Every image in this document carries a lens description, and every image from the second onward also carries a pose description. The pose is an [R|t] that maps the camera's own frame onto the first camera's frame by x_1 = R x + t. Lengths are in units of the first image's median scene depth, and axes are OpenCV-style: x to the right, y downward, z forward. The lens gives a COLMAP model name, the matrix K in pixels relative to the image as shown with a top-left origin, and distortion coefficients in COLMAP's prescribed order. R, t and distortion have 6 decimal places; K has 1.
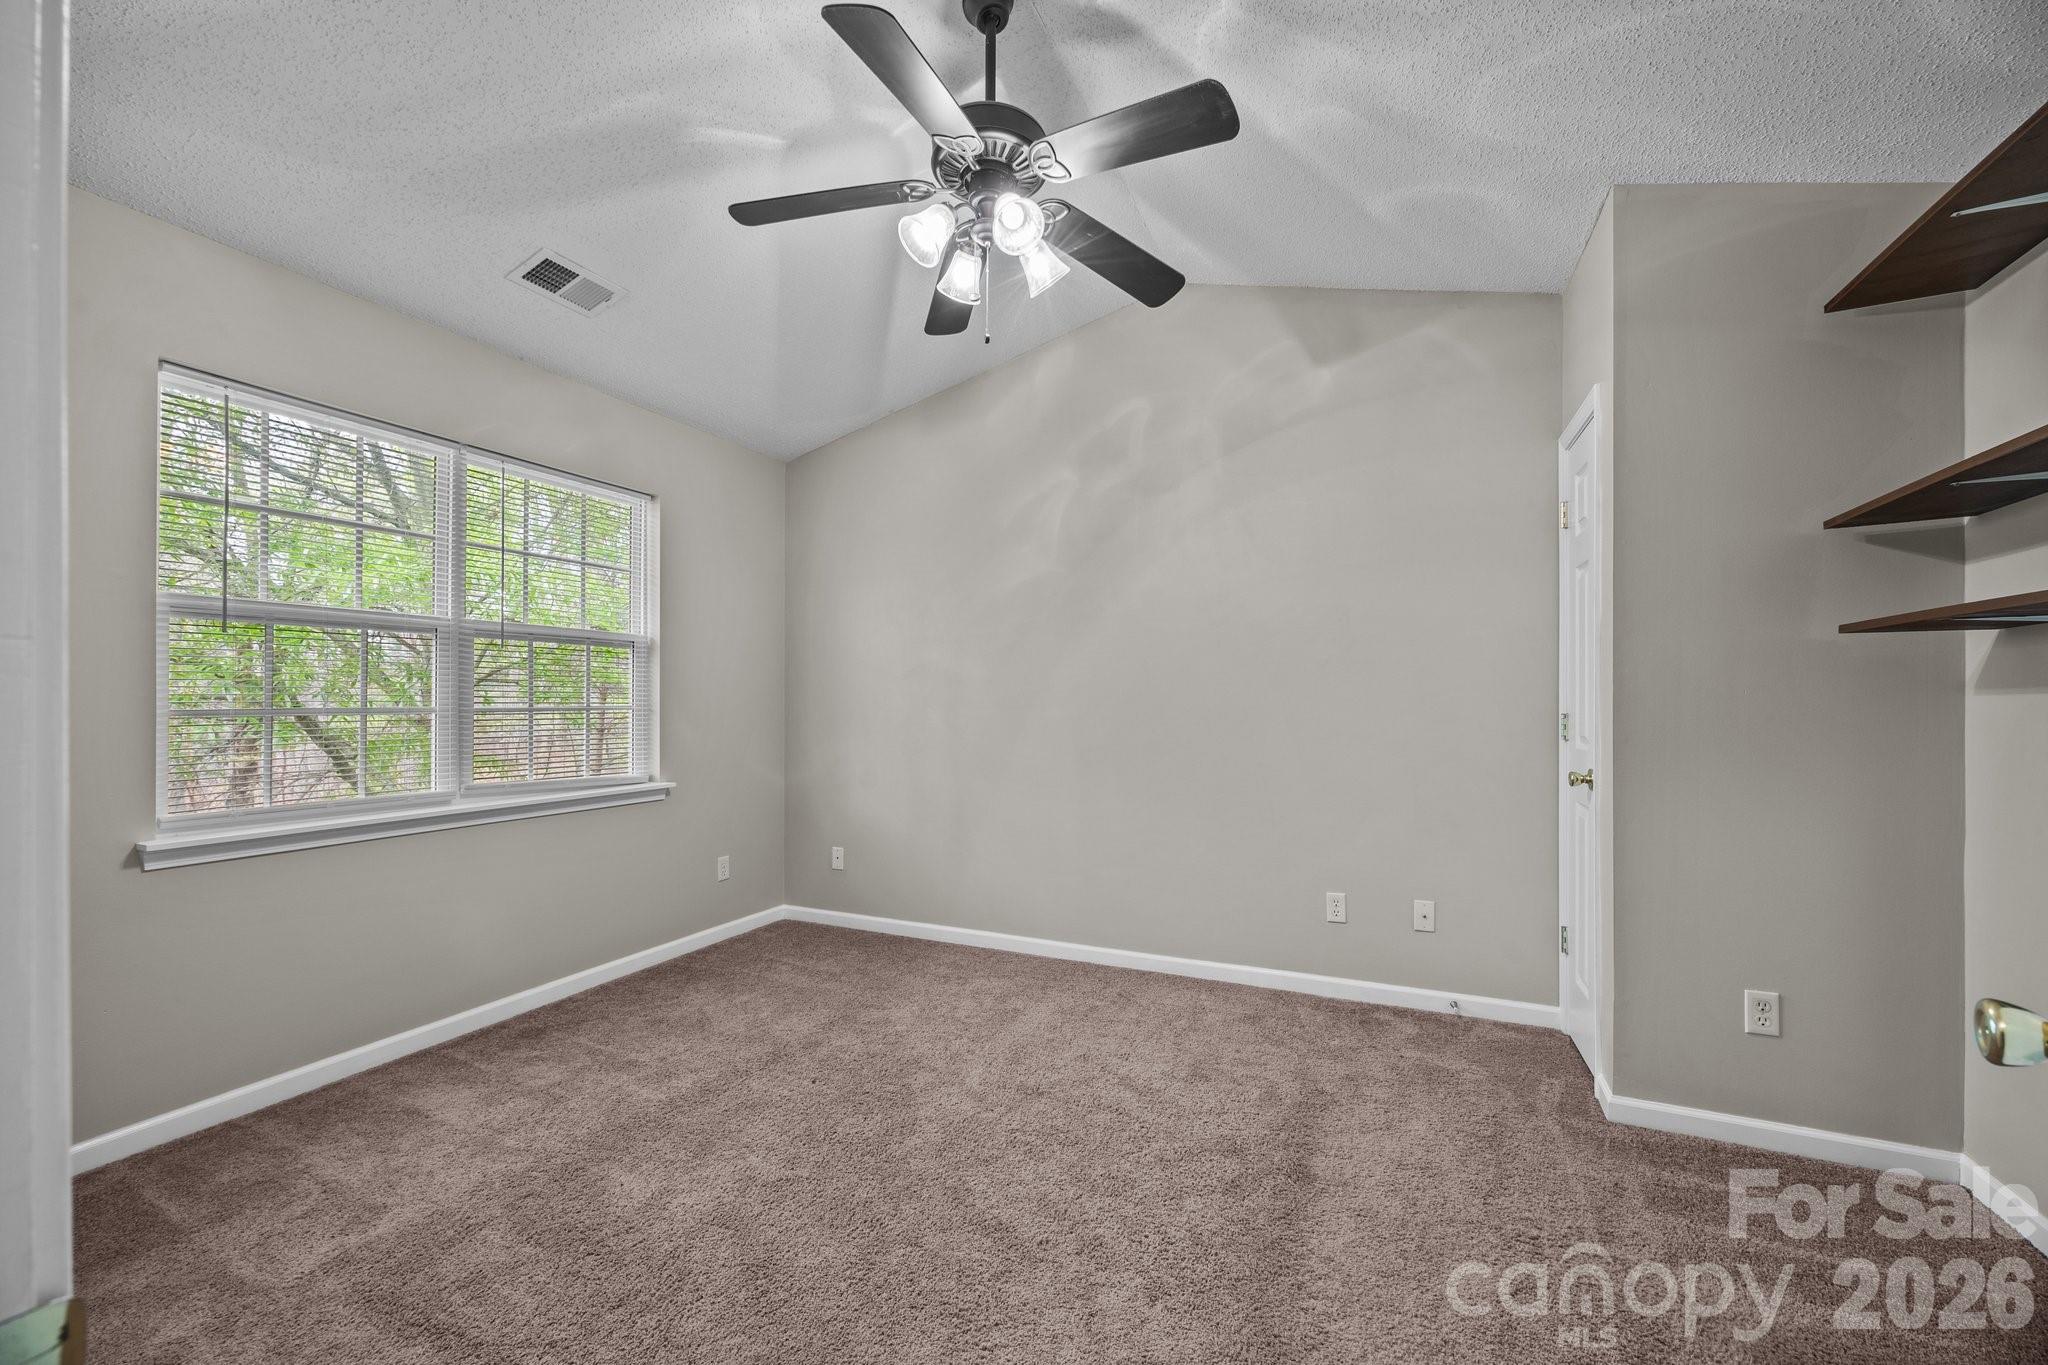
lens RADIAL K [[781.5, 0, 1024.0], [0, 781.5, 682.5], [0, 0, 1]] dist [-0.001507, -0.000340]
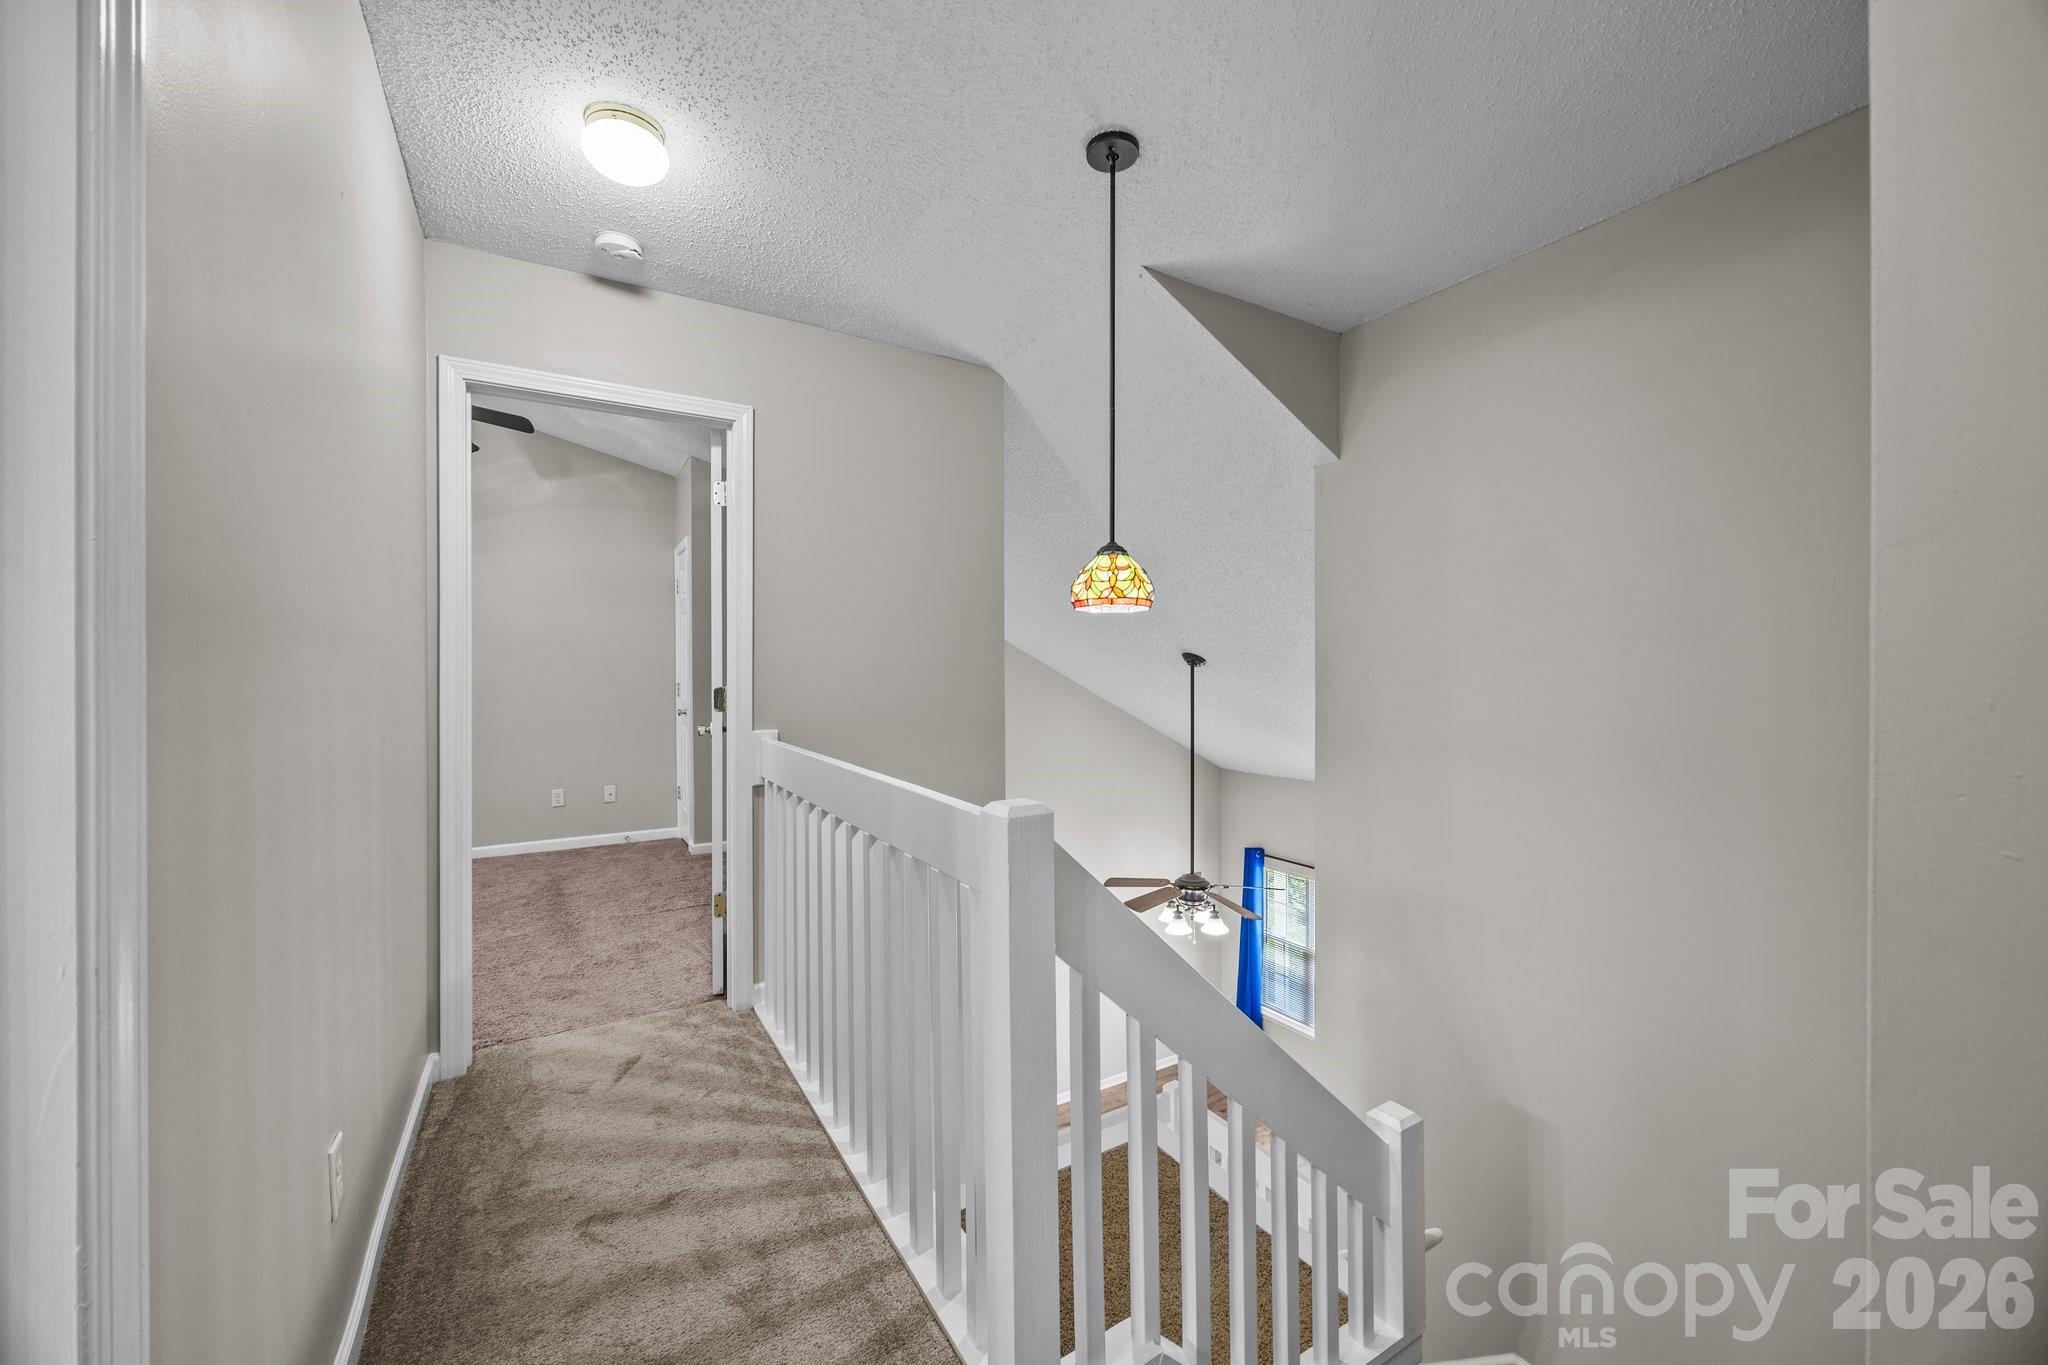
lens RADIAL K [[781.5, 0, 1024.0], [0, 781.5, 682.5], [0, 0, 1]] dist [-0.001507, -0.000340]
pose [[0.552929, -0.014032, 0.833110, -0.498713], [0.000540, 0.999864, 0.016482, 0.006863], [-0.833228, -0.008663, 0.552861, -0.866307]]
